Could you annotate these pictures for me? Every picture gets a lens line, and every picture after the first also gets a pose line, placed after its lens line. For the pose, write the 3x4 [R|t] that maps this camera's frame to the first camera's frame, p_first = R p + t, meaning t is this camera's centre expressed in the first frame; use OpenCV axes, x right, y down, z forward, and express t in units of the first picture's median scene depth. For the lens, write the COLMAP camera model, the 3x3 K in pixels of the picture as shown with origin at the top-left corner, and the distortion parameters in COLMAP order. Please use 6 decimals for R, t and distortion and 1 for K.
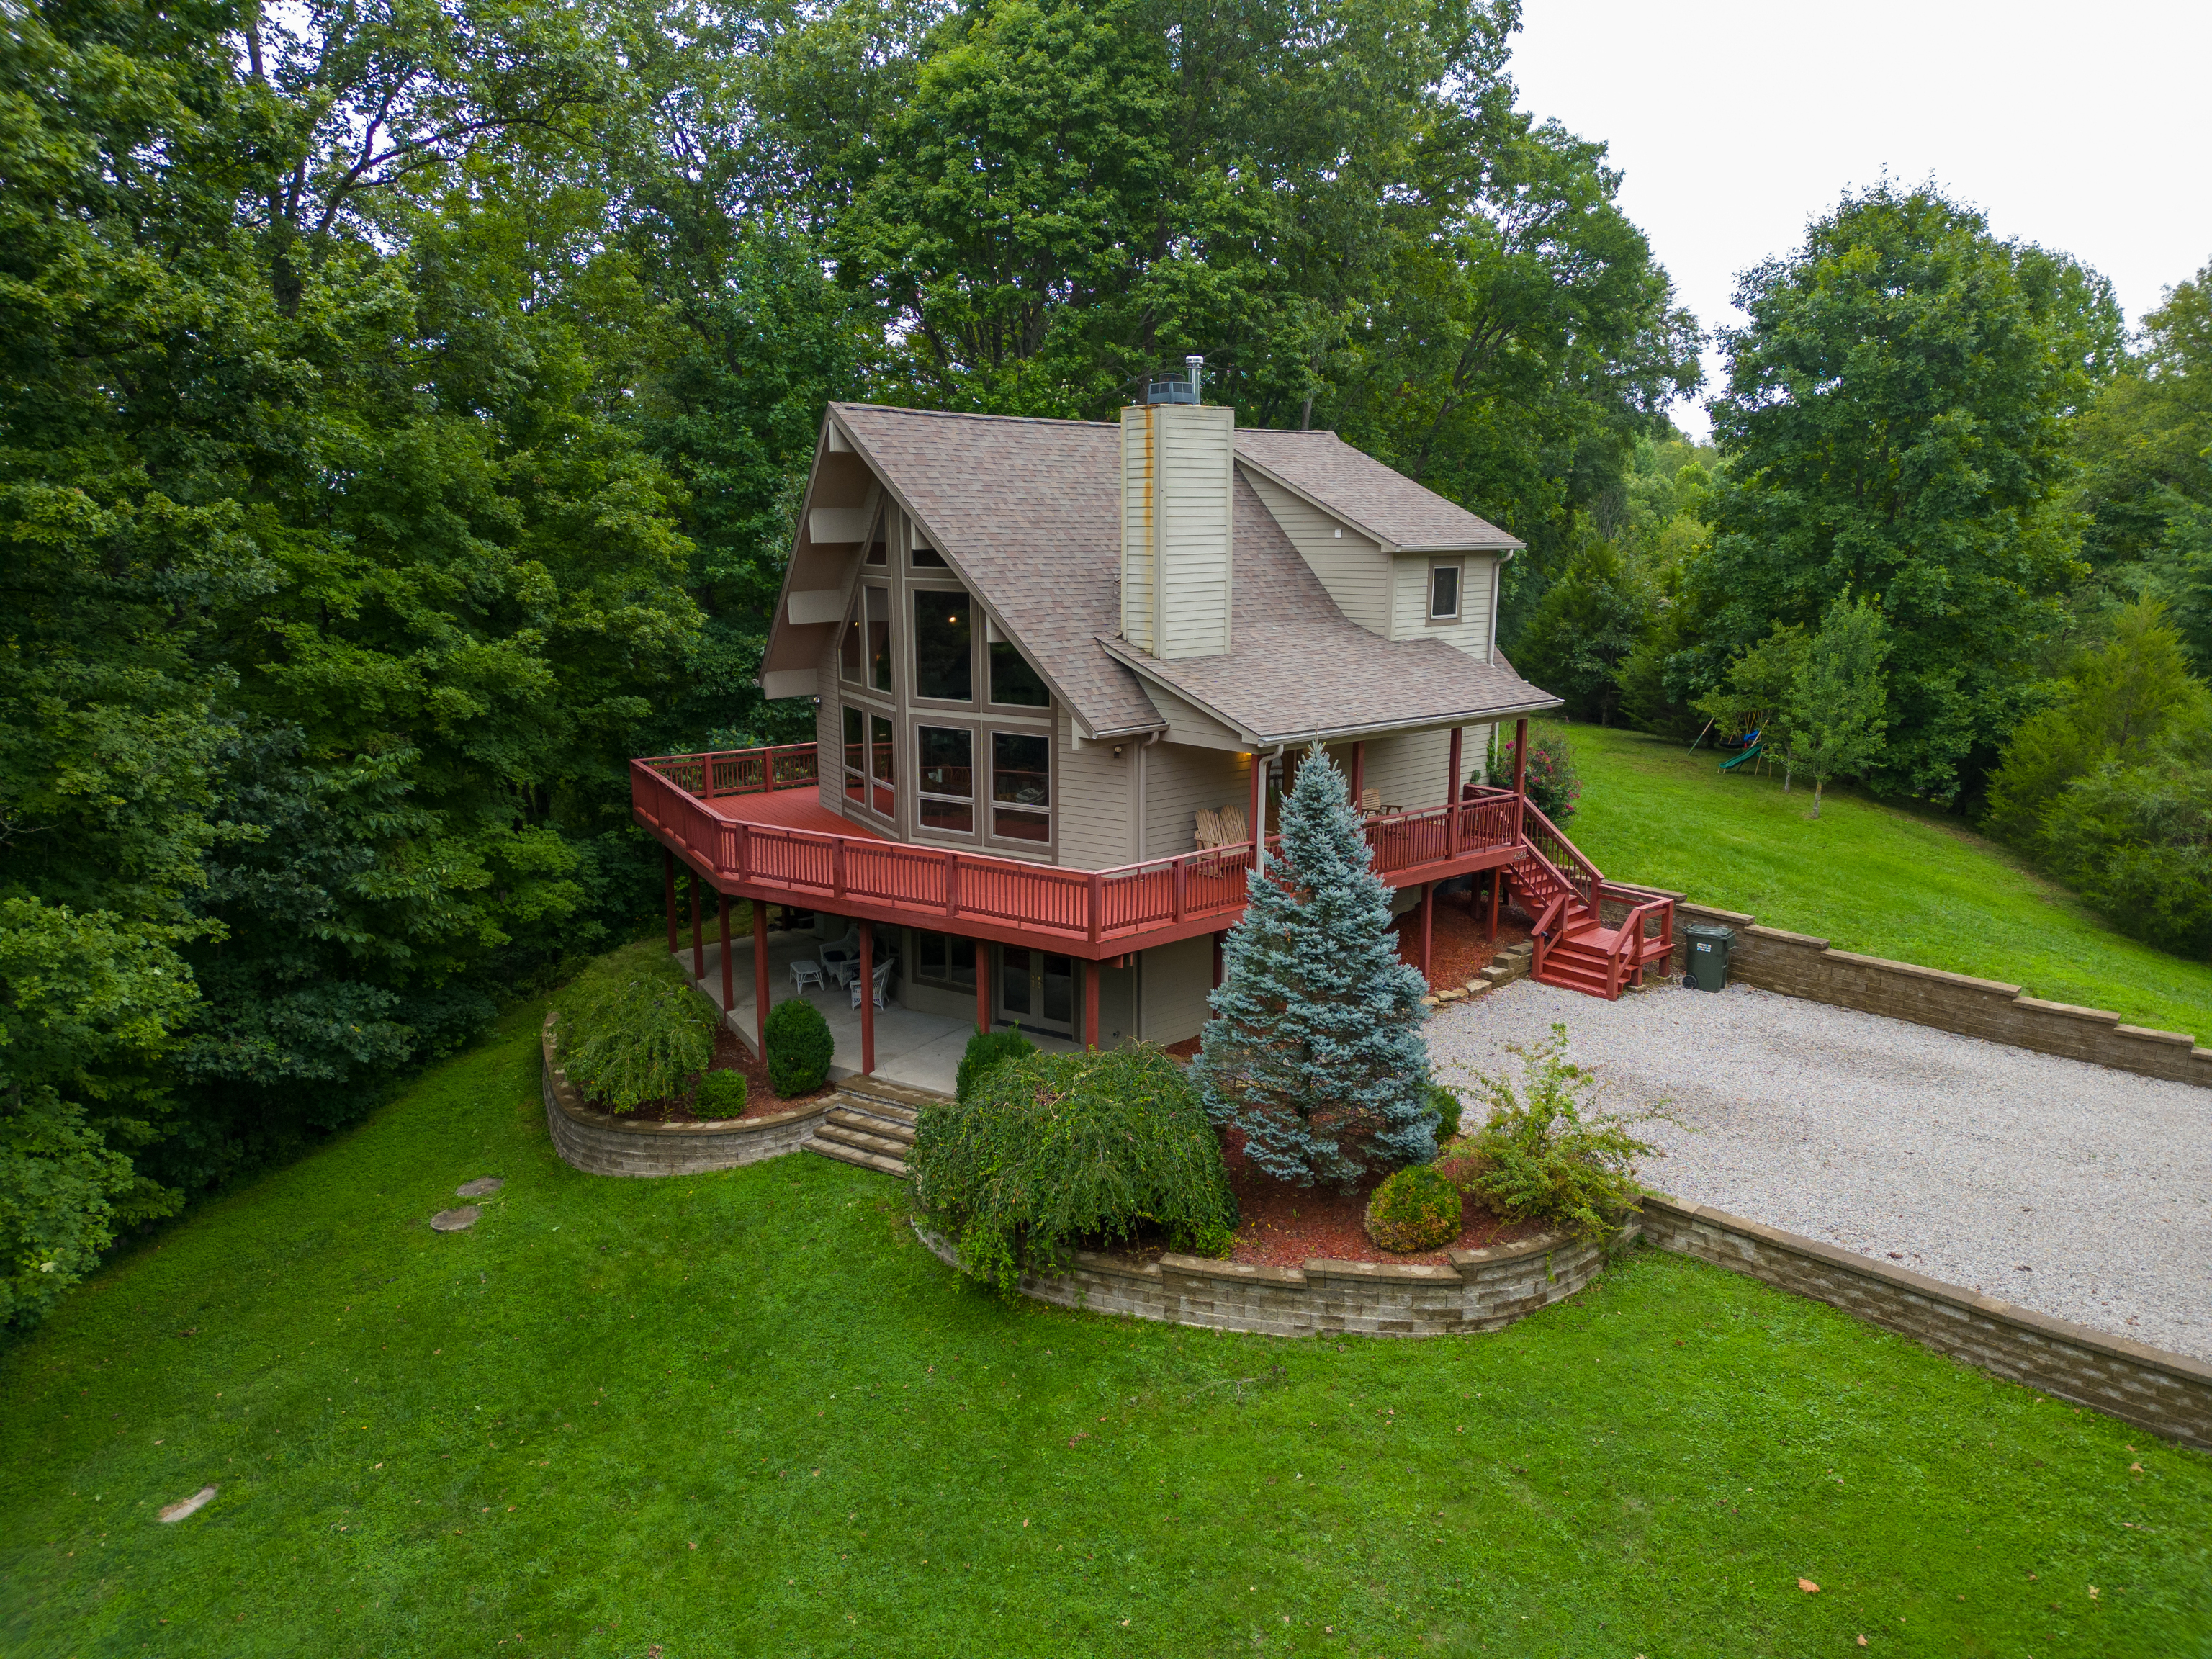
lens RADIAL K [[1564.6, 0, 1106.0], [0, 1564.6, 829.5], [0, 0, 1]] dist [0.091161, -0.074403]
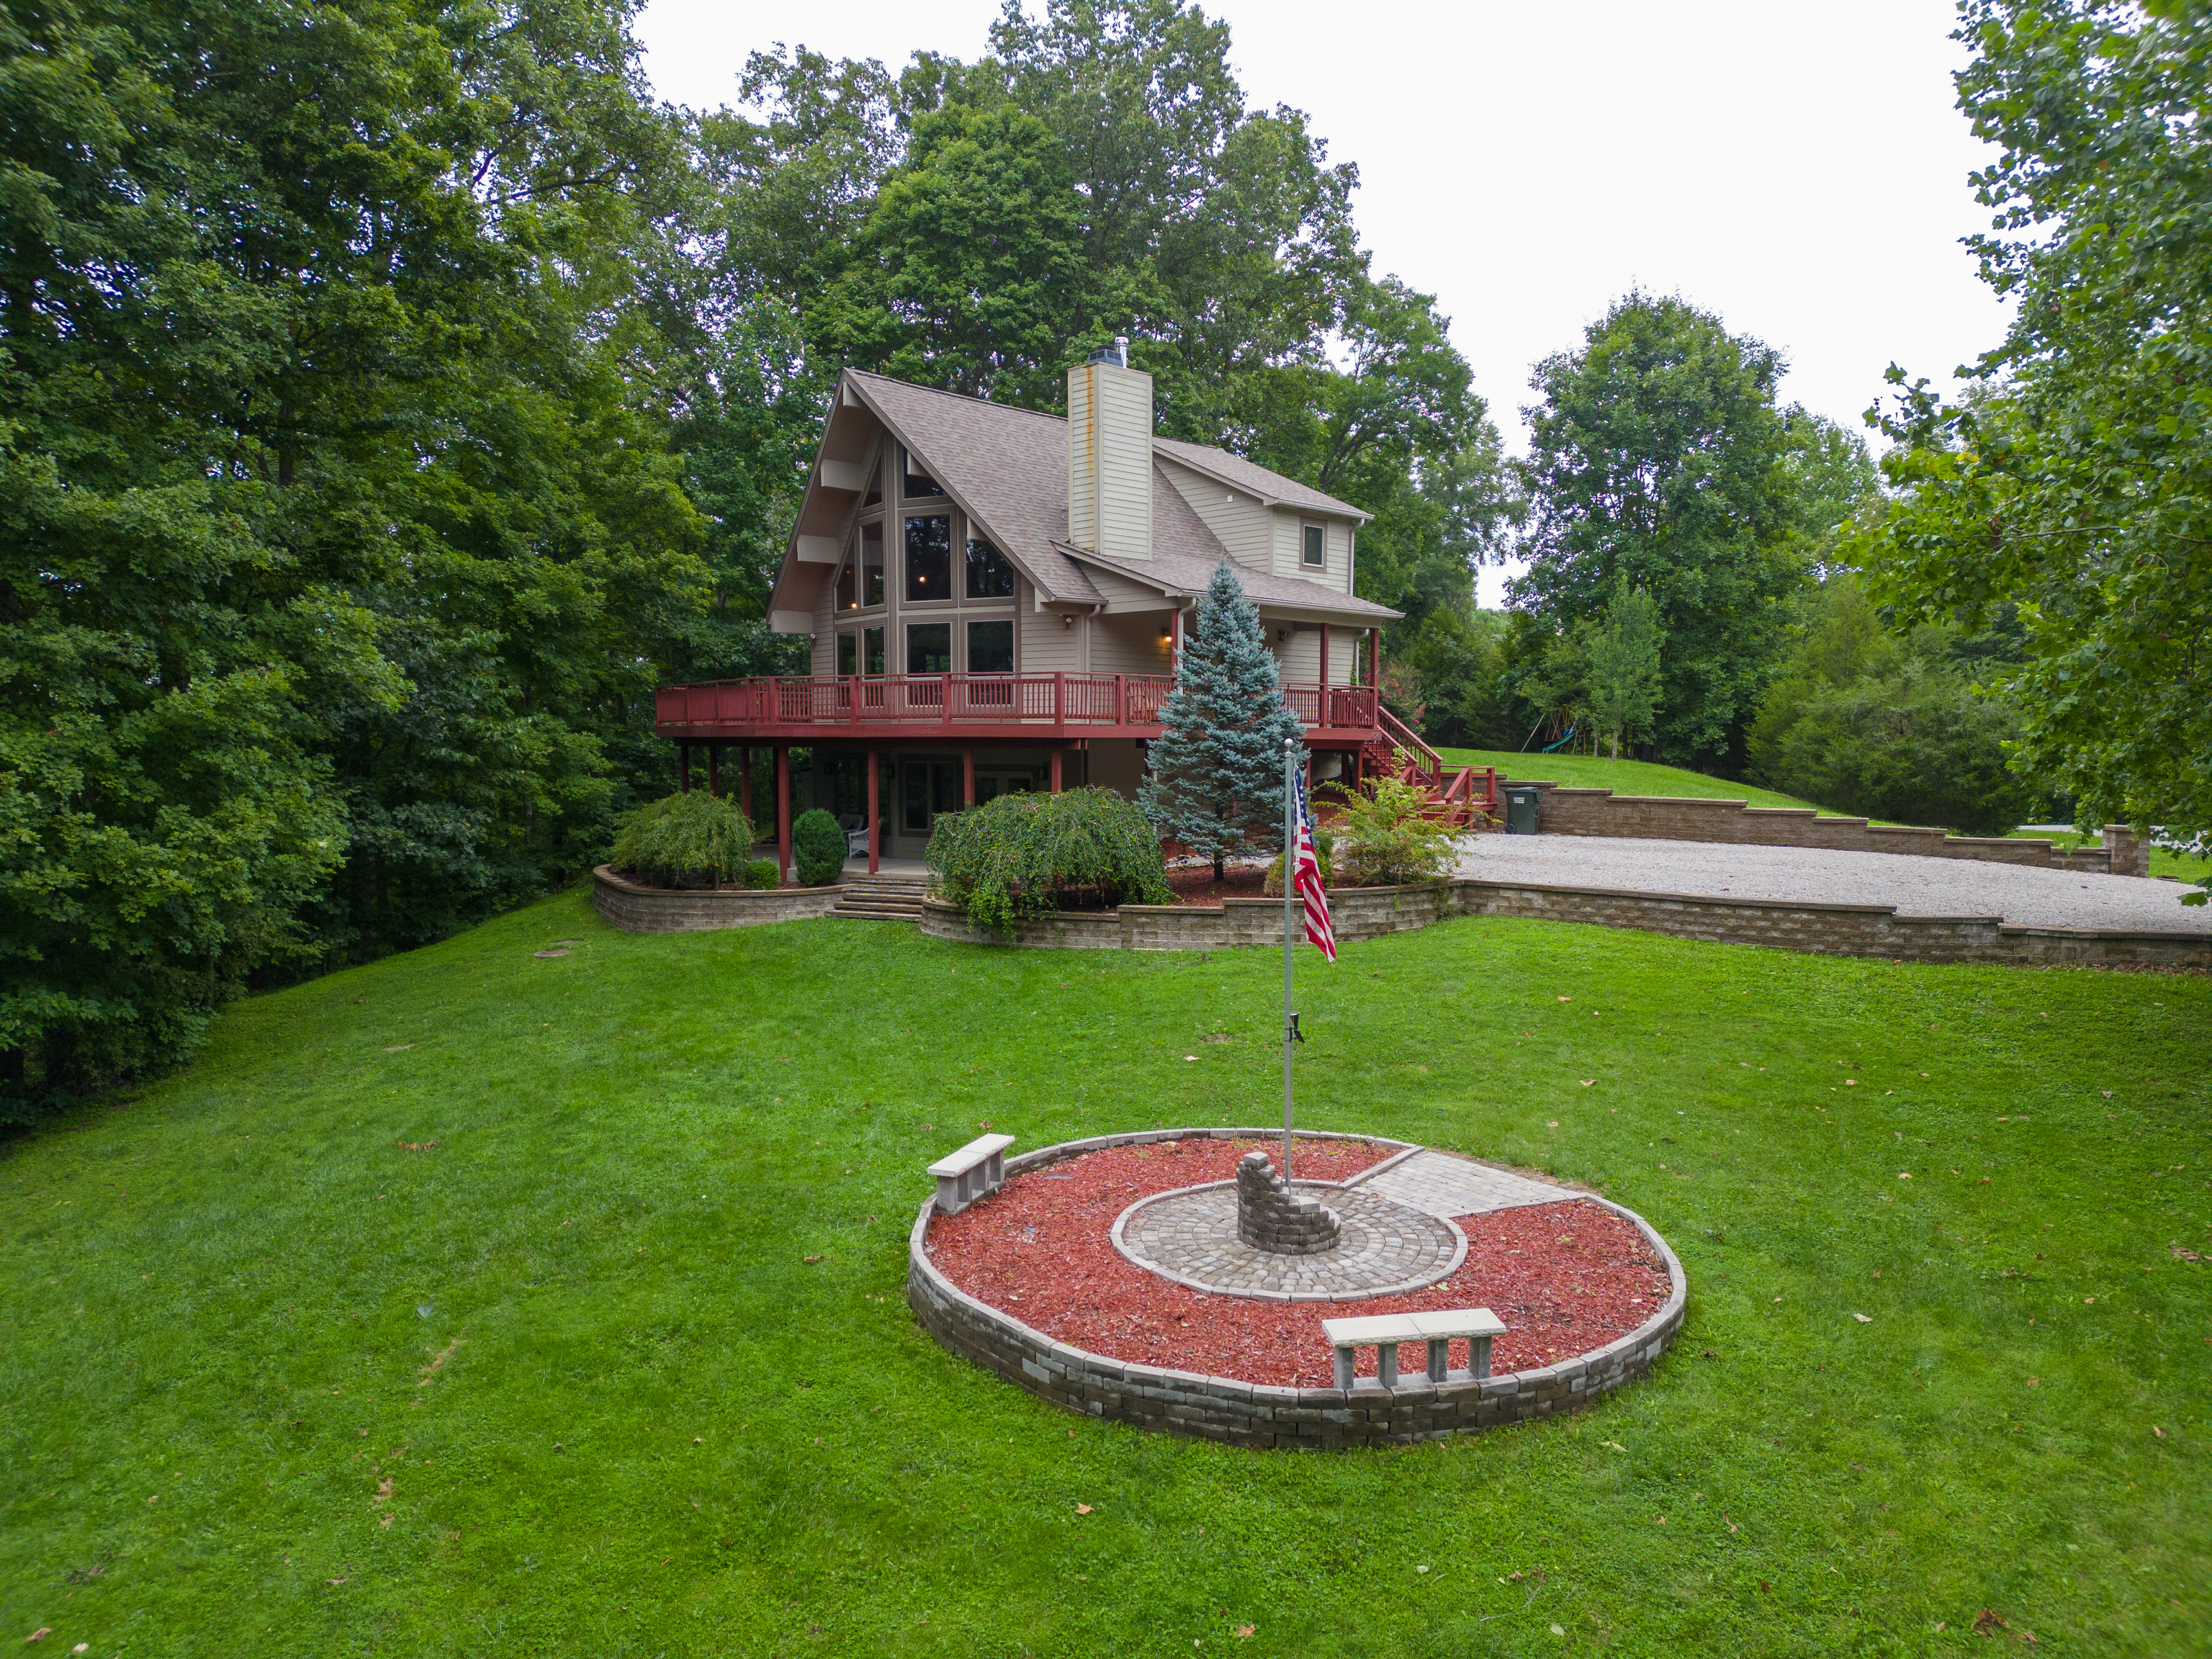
lens RADIAL K [[1546.0, 0, 1100.1], [0, 1546.0, 826.9], [0, 0, 1]] dist [0.186361, -0.384664]
pose [[0.997613, -0.003403, 0.068972, -0.053052], [0.012511, 0.991163, -0.132055, 0.275511], [-0.067913, 0.132603, 0.988840, -0.245988]]
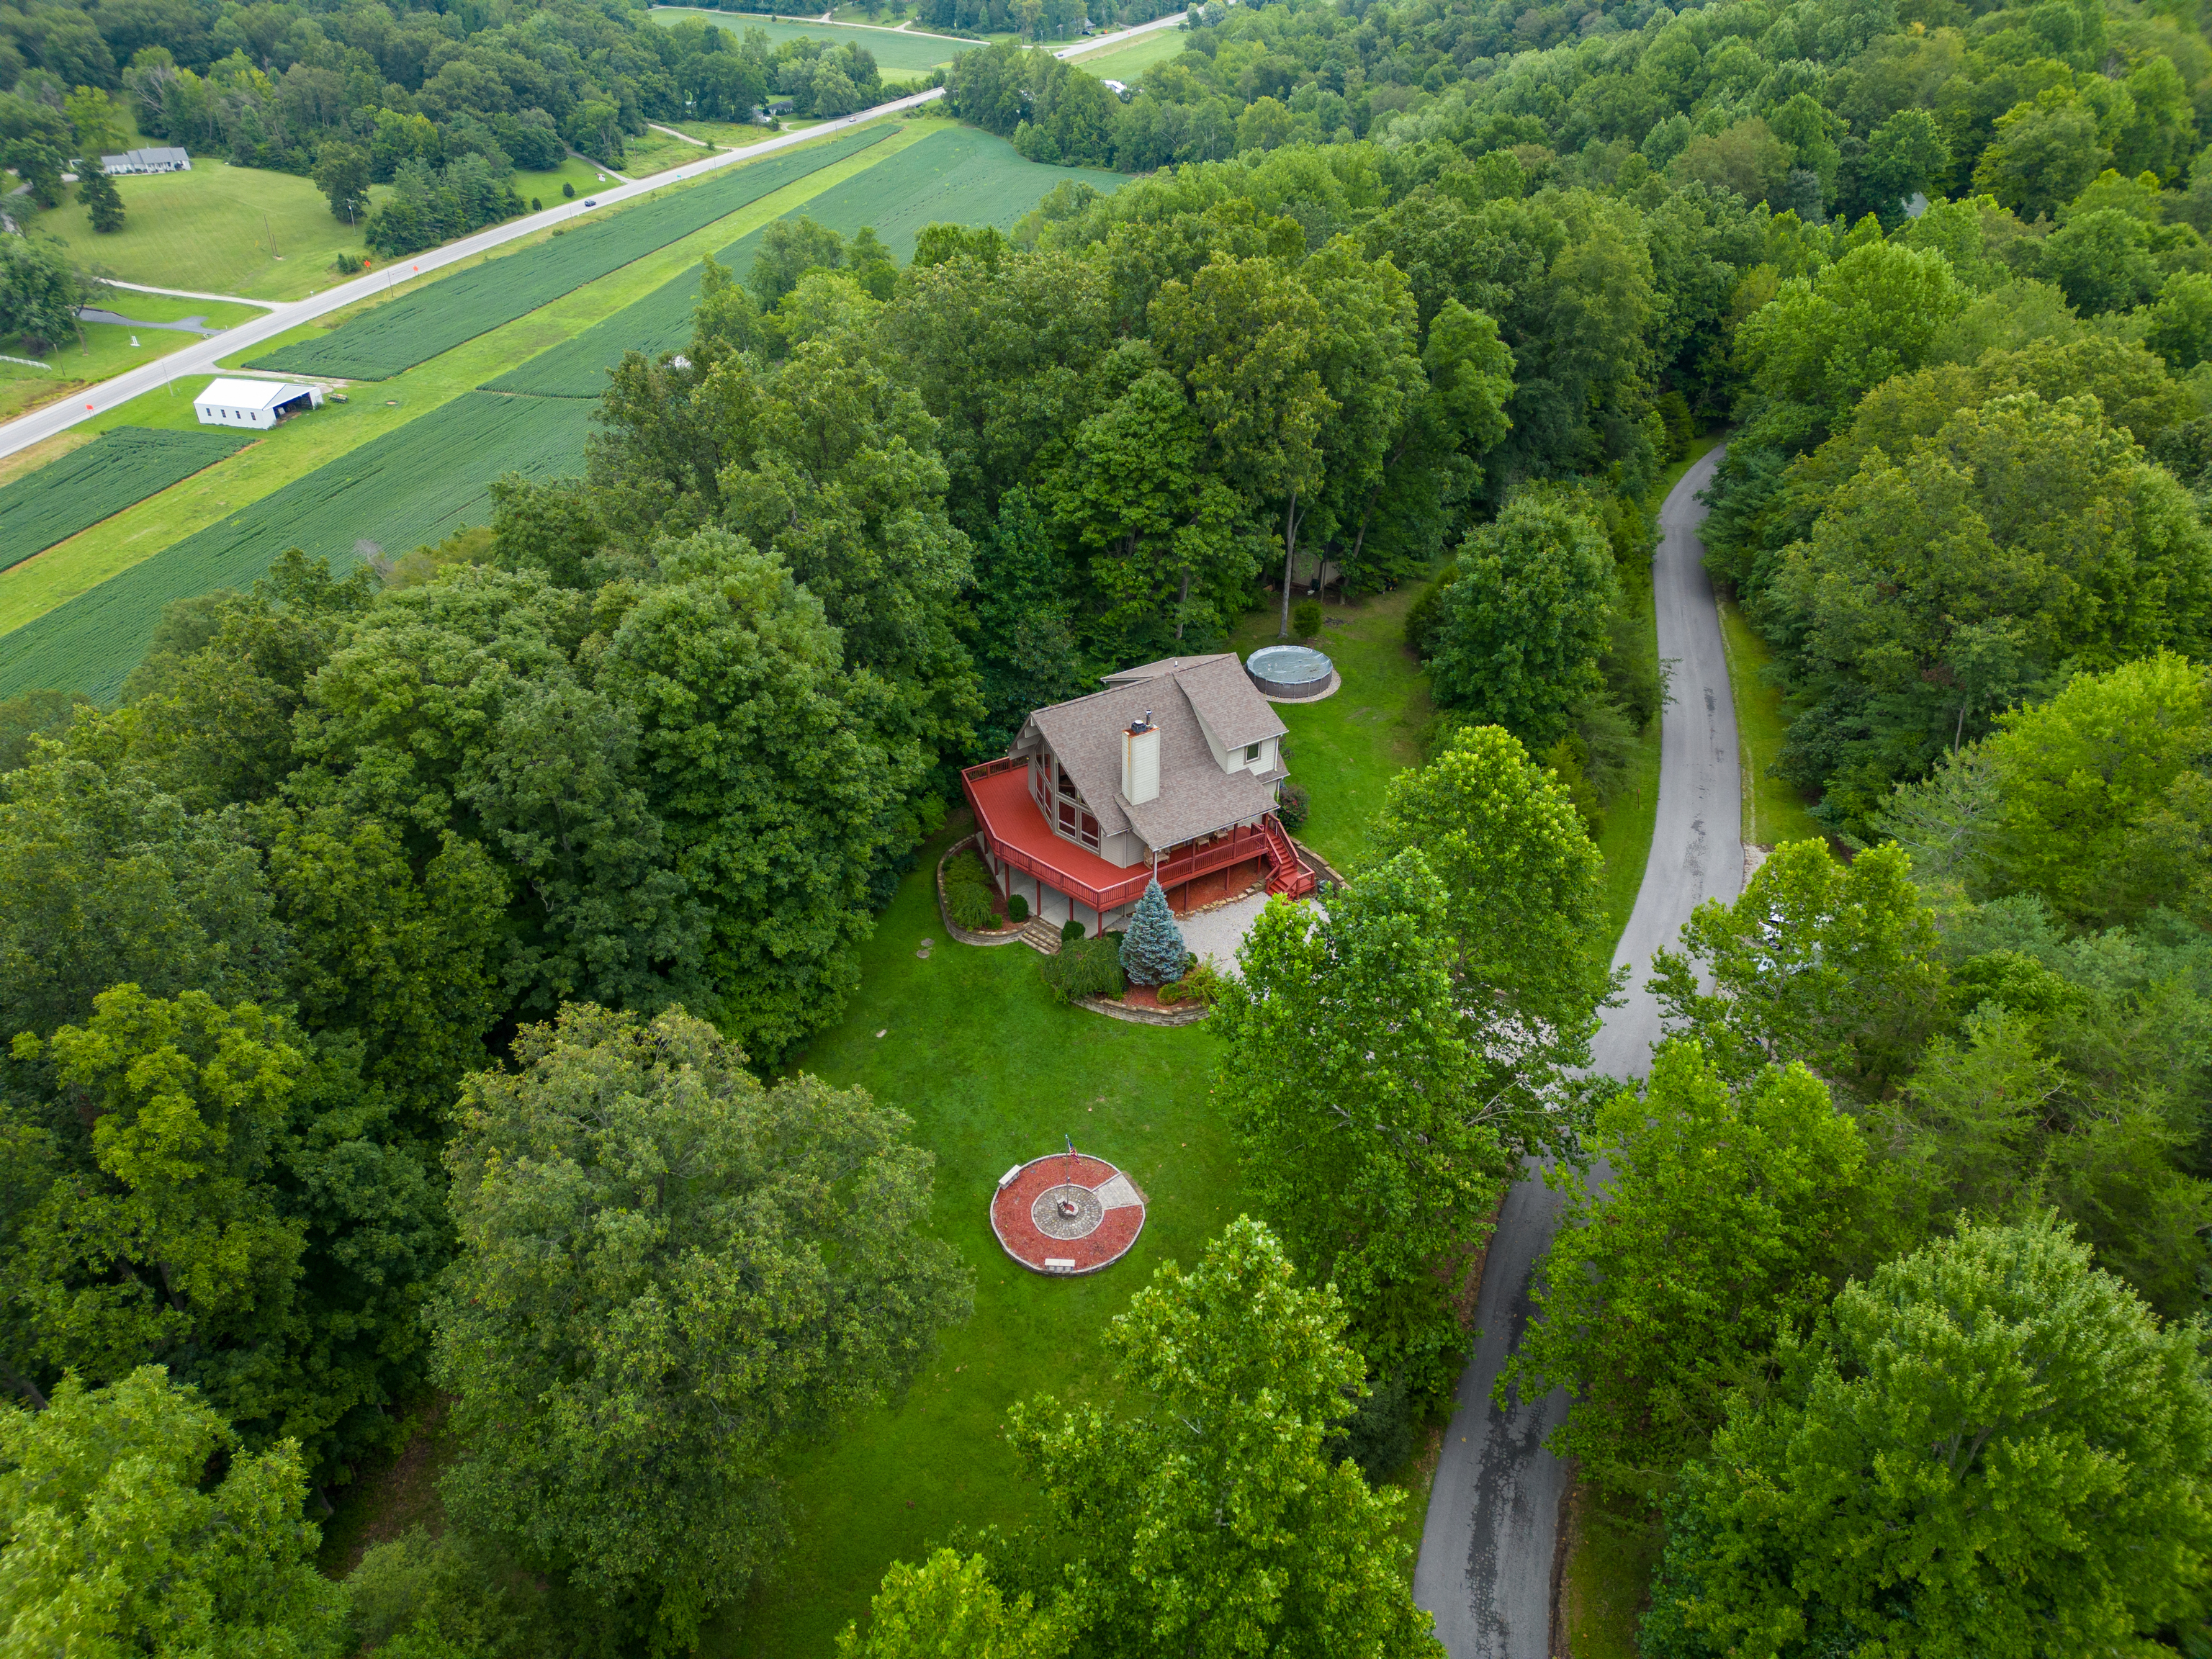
lens RADIAL K [[1564.6, 0, 1106.0], [0, 1564.6, 829.5], [0, 0, 1]] dist [0.091161, -0.074403]
pose [[0.986814, 0.084240, -0.138208, 0.396388], [-0.029315, 0.932785, 0.359238, -1.117646], [0.159181, -0.350450, 0.922955, -1.802057]]
